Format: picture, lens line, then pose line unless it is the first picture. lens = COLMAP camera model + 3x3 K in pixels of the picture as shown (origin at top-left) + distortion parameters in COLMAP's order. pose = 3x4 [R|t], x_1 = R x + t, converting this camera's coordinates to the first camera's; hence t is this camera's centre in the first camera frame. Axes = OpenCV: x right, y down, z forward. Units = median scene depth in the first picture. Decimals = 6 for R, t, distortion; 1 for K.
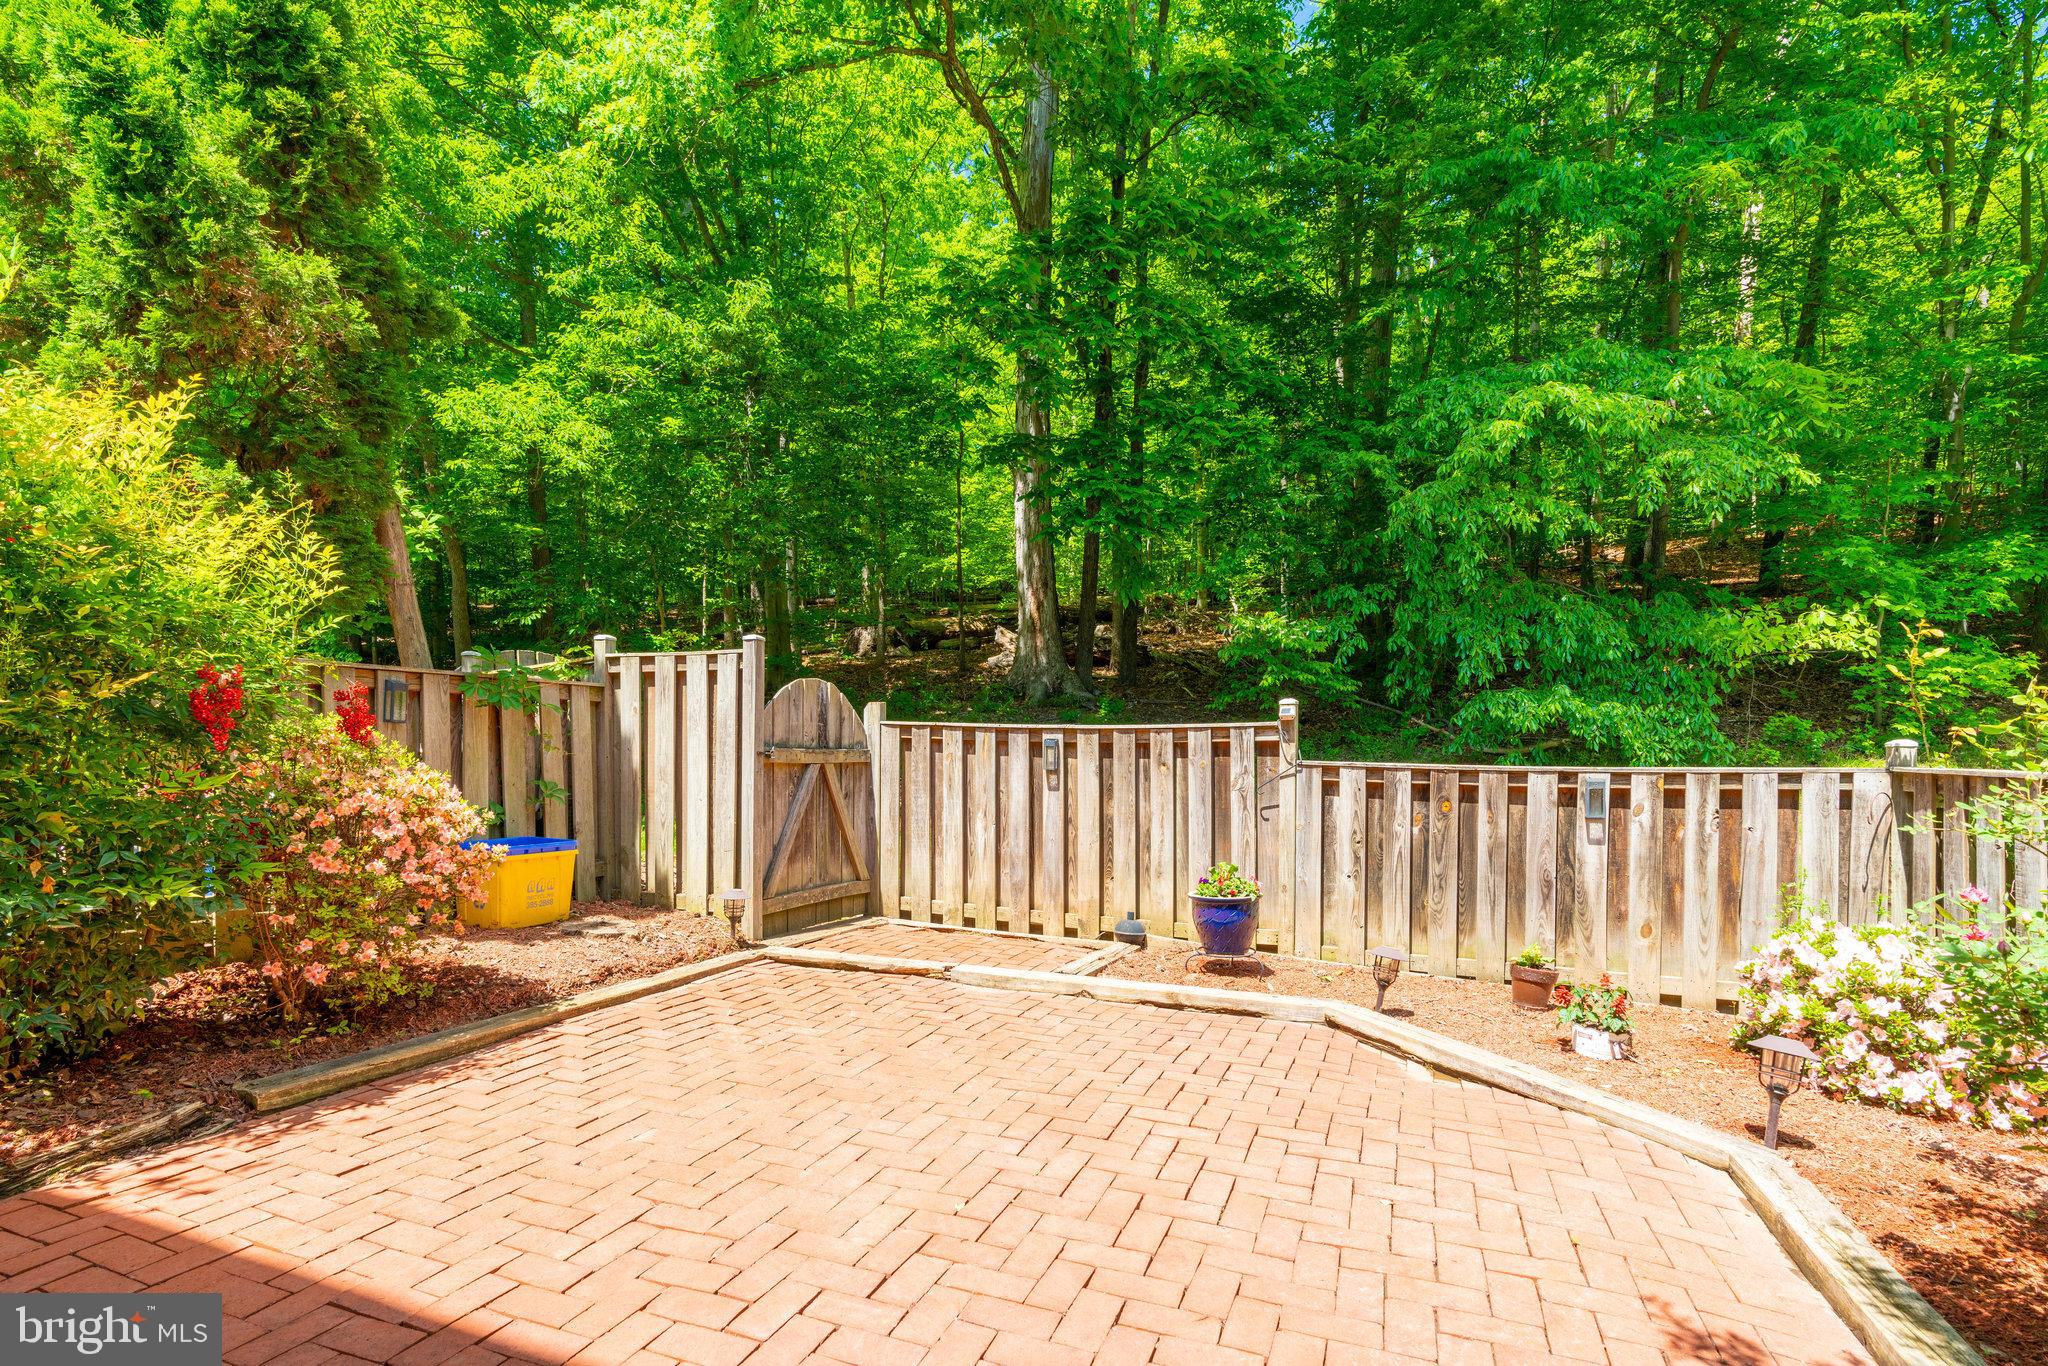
lens RADIAL K [[953.3, 0, 1022.2], [0, 953.3, 777.2], [0, 0, 1]] dist [-0.007853, 0.007982]
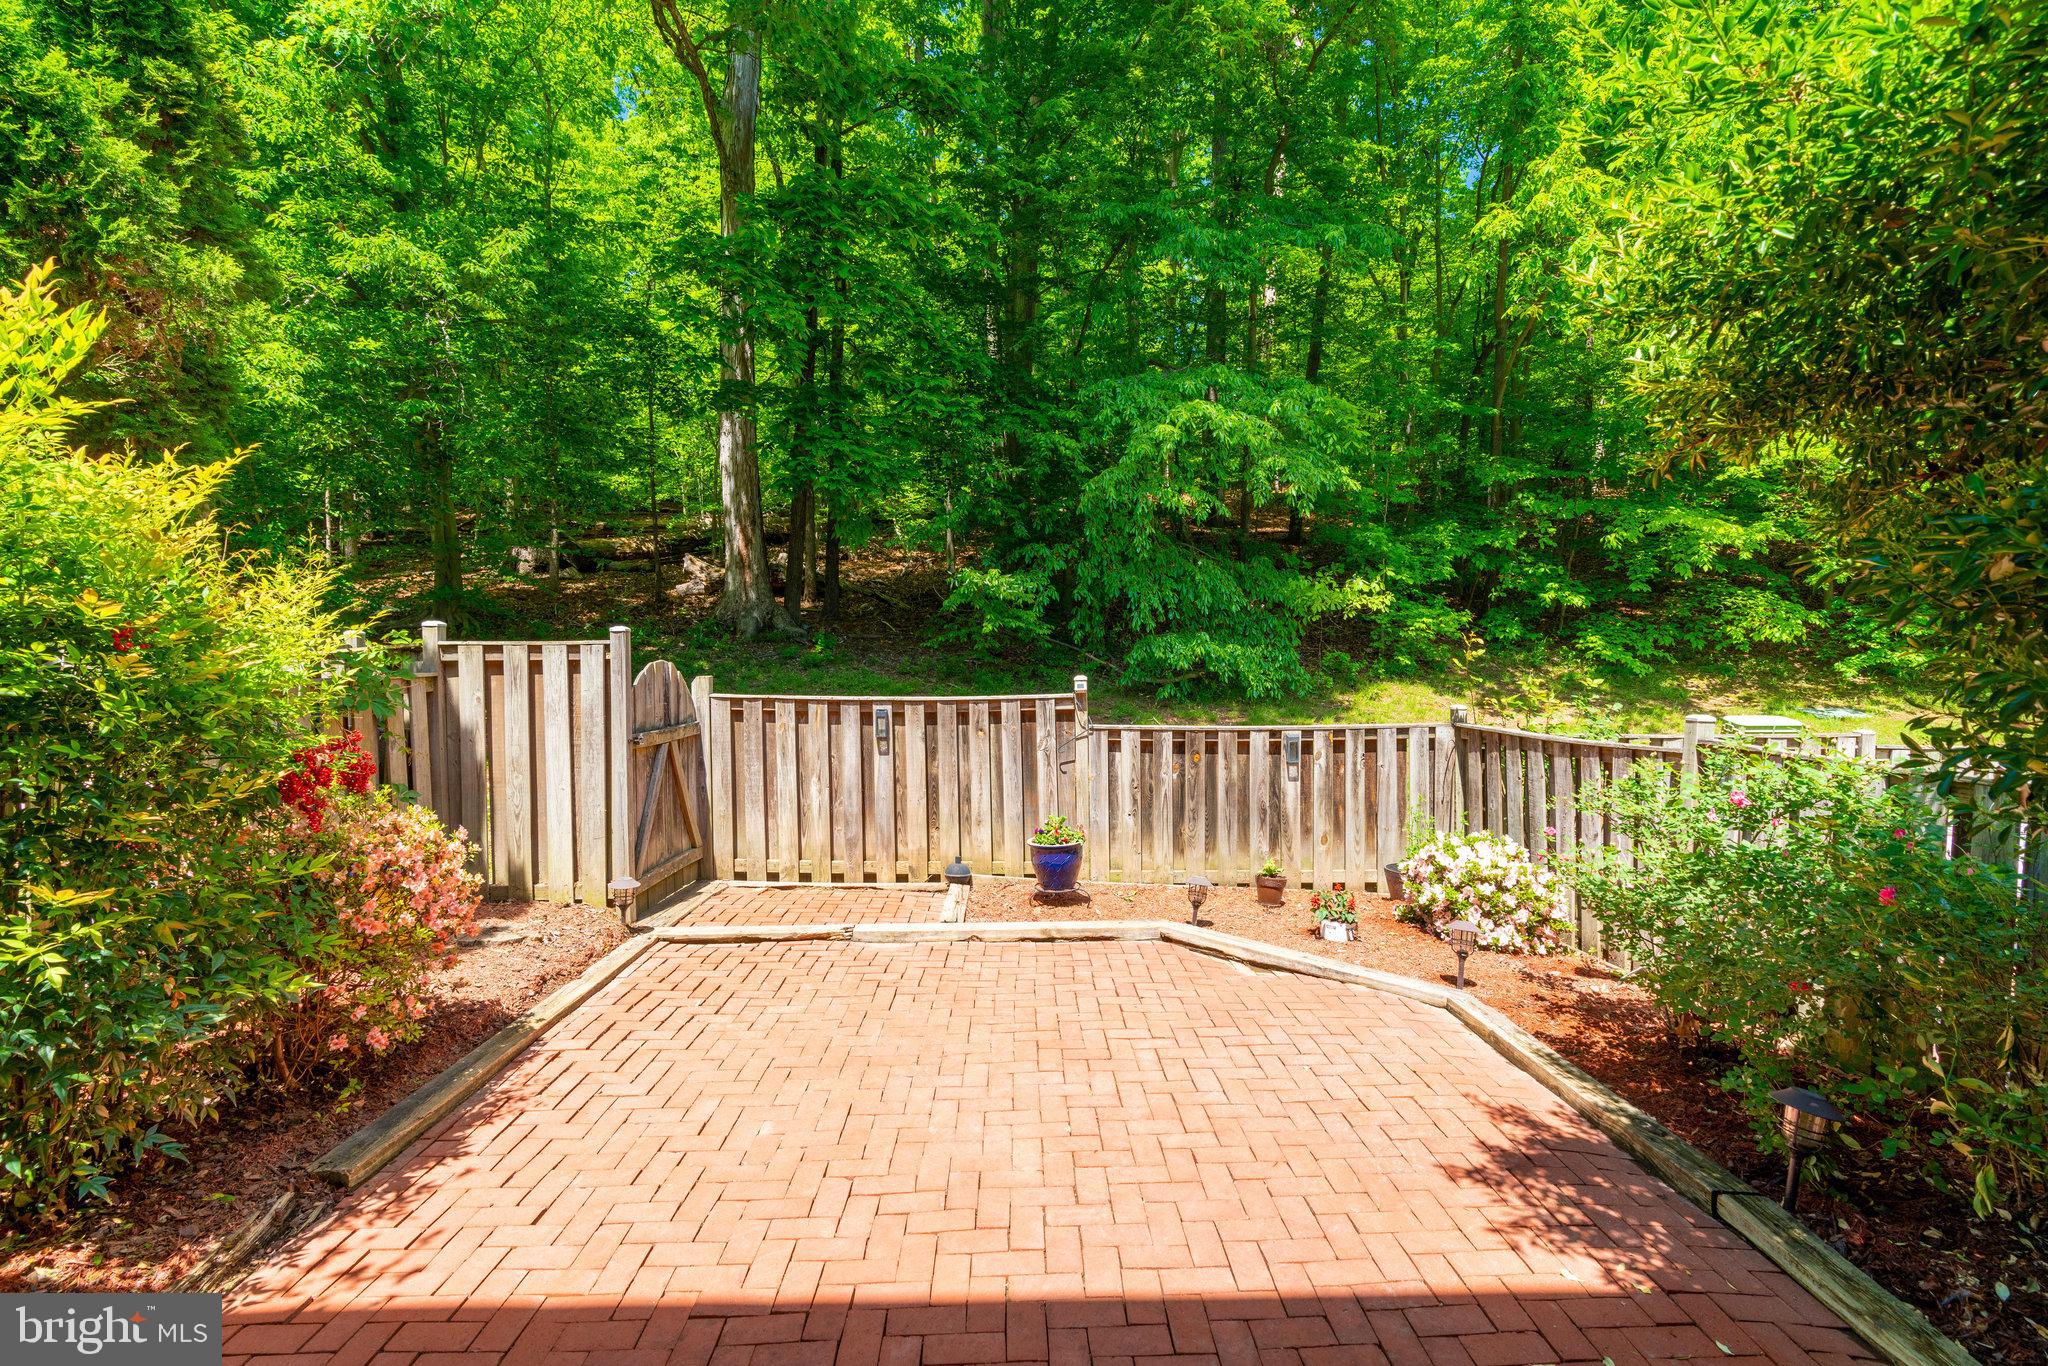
lens RADIAL K [[920.4, 0, 1030.2], [0, 920.4, 676.2], [0, 0, 1]] dist [-0.005766, 0.007497]
pose [[0.917733, -0.019242, 0.396733, -0.276563], [0.019574, 0.999803, 0.003212, -0.091844], [-0.396716, 0.004818, 0.917929, -0.089078]]
